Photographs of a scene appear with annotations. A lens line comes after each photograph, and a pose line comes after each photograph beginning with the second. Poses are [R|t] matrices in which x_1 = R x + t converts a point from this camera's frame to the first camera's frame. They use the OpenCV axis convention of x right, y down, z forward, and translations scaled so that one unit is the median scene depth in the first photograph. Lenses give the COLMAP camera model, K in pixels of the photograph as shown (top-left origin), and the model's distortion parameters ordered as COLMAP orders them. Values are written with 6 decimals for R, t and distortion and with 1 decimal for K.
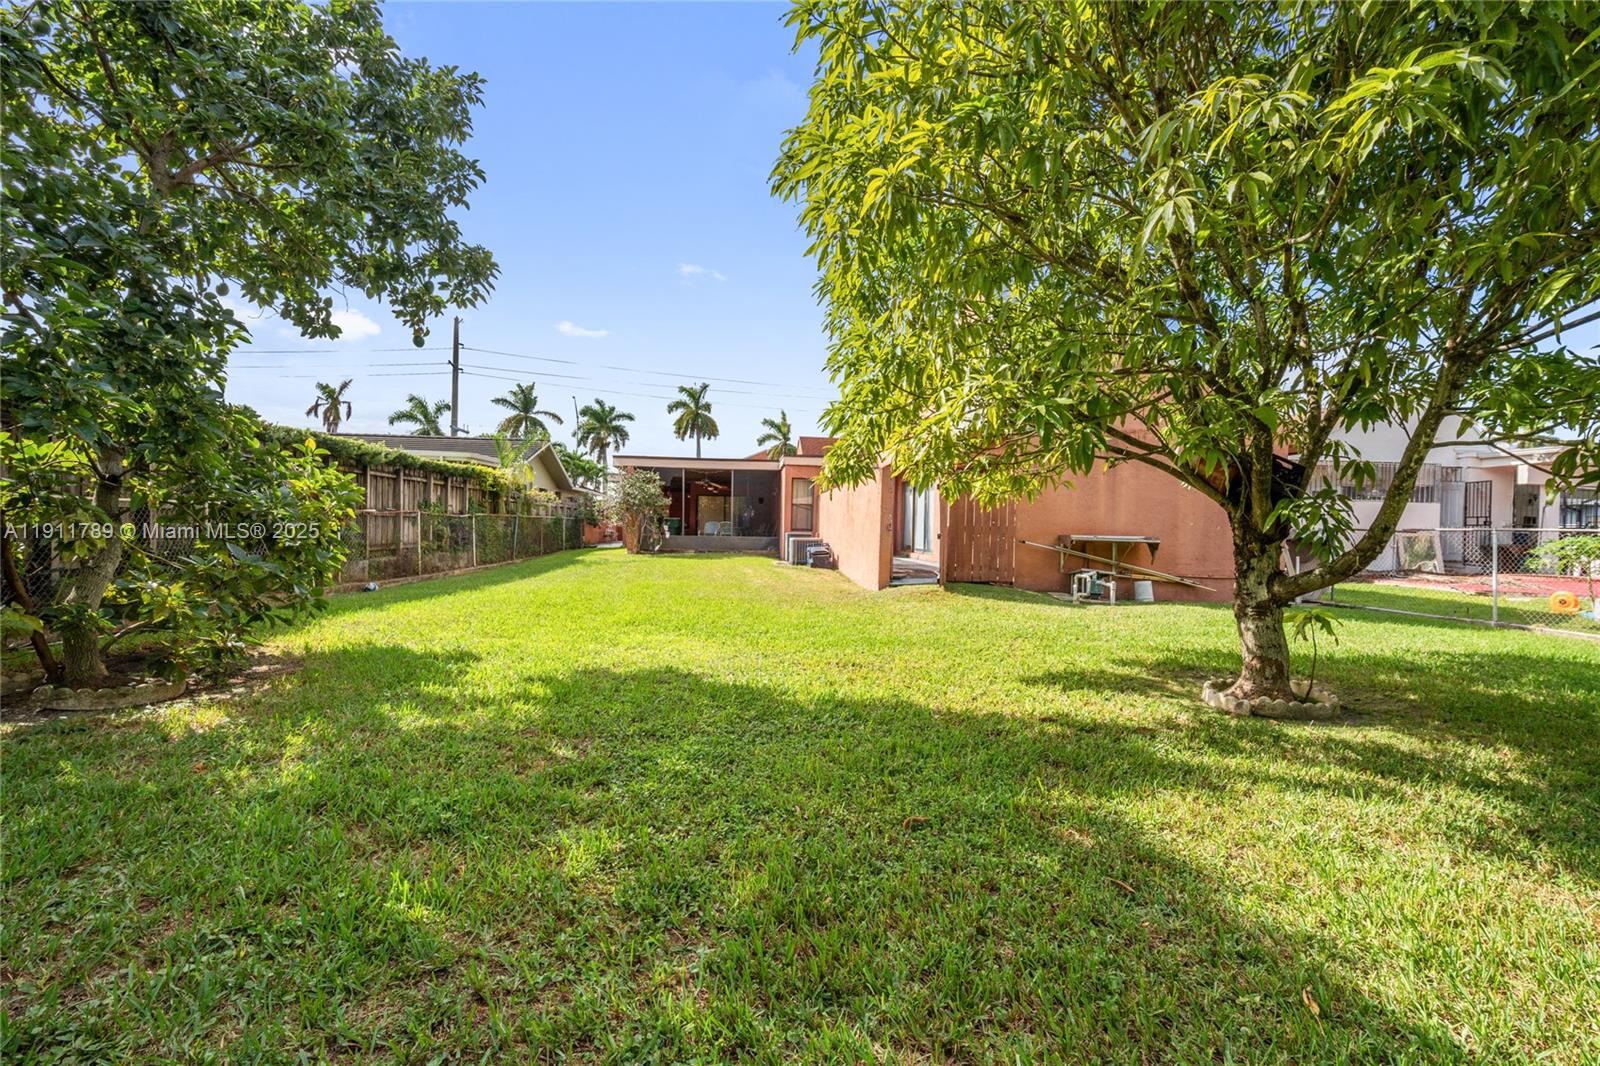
lens RADIAL K [[723.1, 0, 799.1], [0, 723.1, 531.4], [0, 0, 1]] dist [-0.002732, 0.000424]
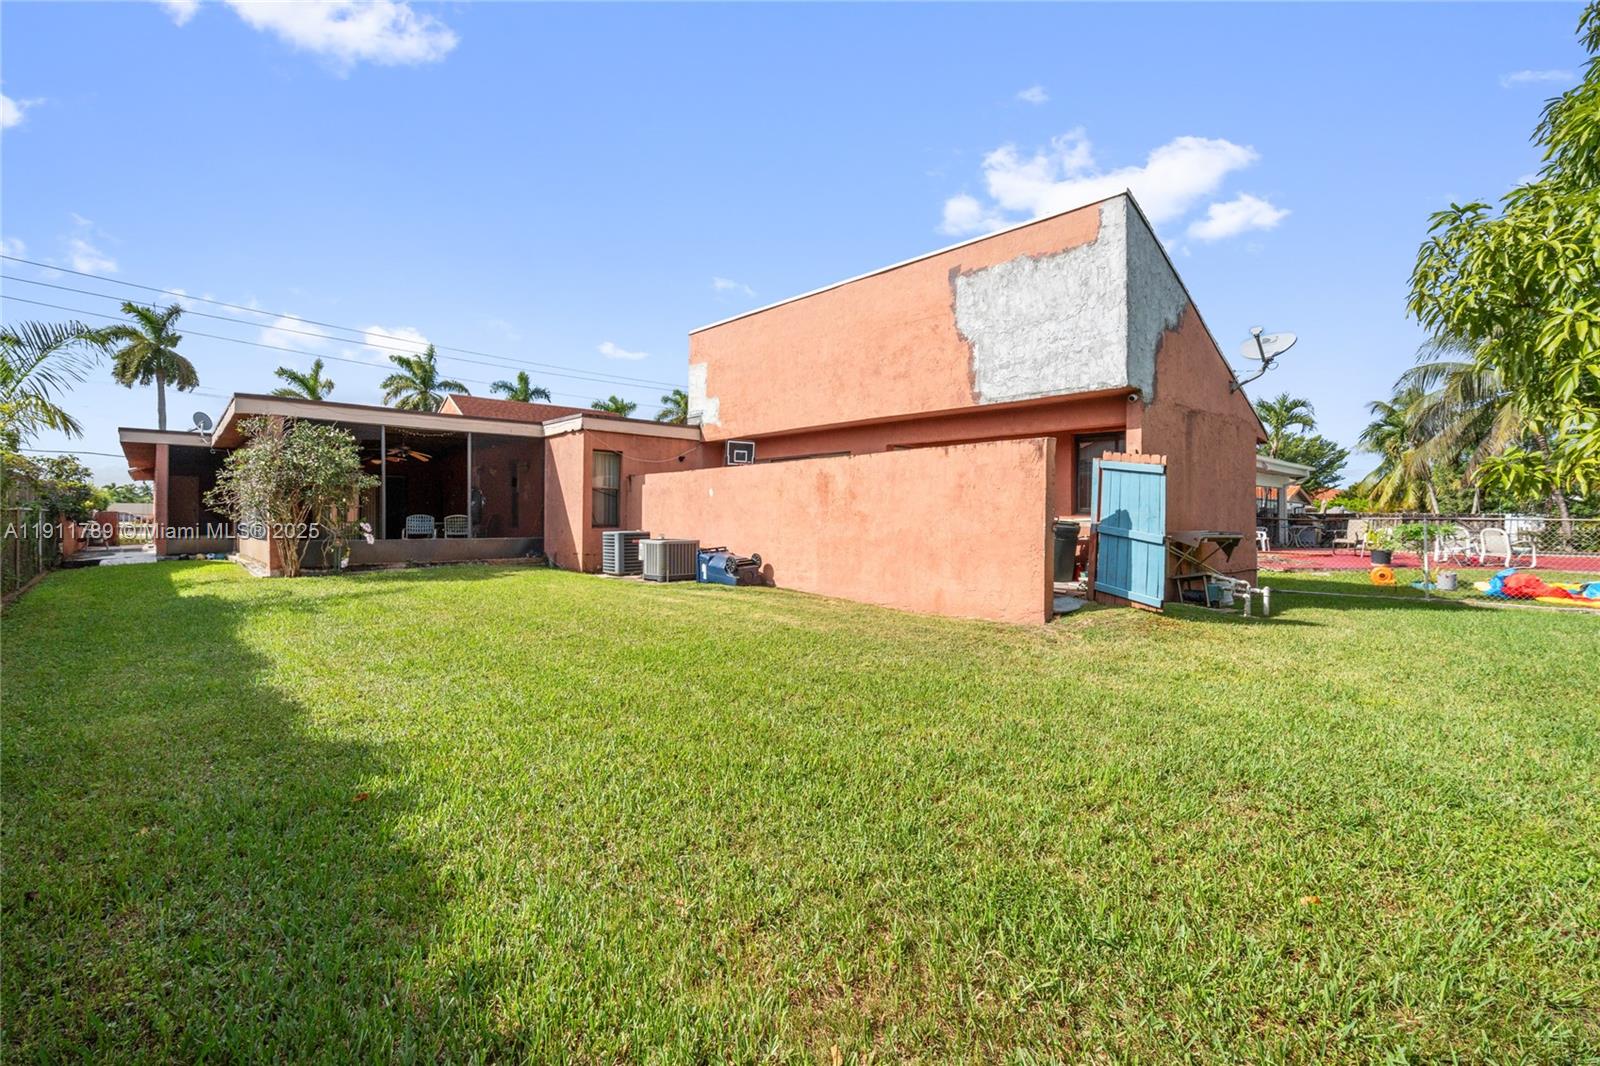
lens RADIAL K [[731.7, 0, 813.3], [0, 731.7, 519.6], [0, 0, 1]] dist [-0.007883, 0.003913]
pose [[0.796037, -0.015791, 0.605042, -0.334112], [0.012219, 0.999875, 0.010019, -0.016549], [-0.605124, -0.000583, 0.796131, 0.432213]]
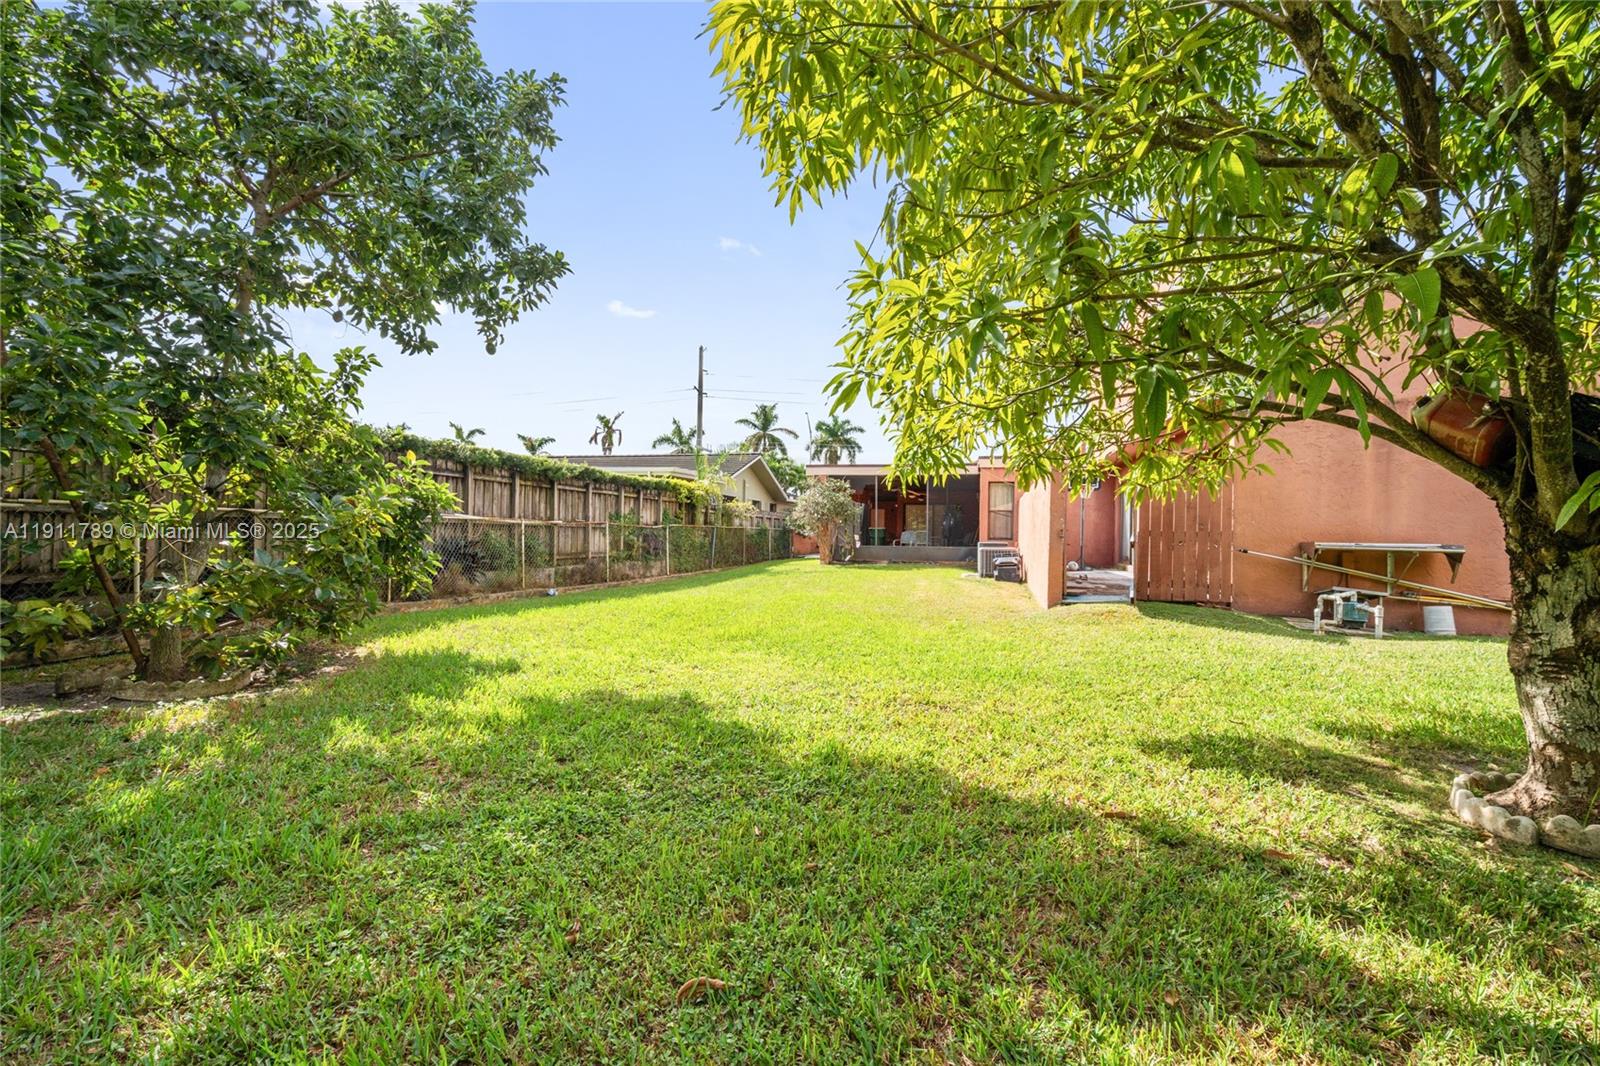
lens RADIAL K [[723.1, 0, 799.1], [0, 723.1, 531.4], [0, 0, 1]] dist [-0.002732, 0.000424]
pose [[0.943391, -0.008173, -0.331581, 0.085417], [0.002912, 0.999862, -0.016362, 0.003419], [0.331669, 0.014471, 0.943285, 0.083317]]
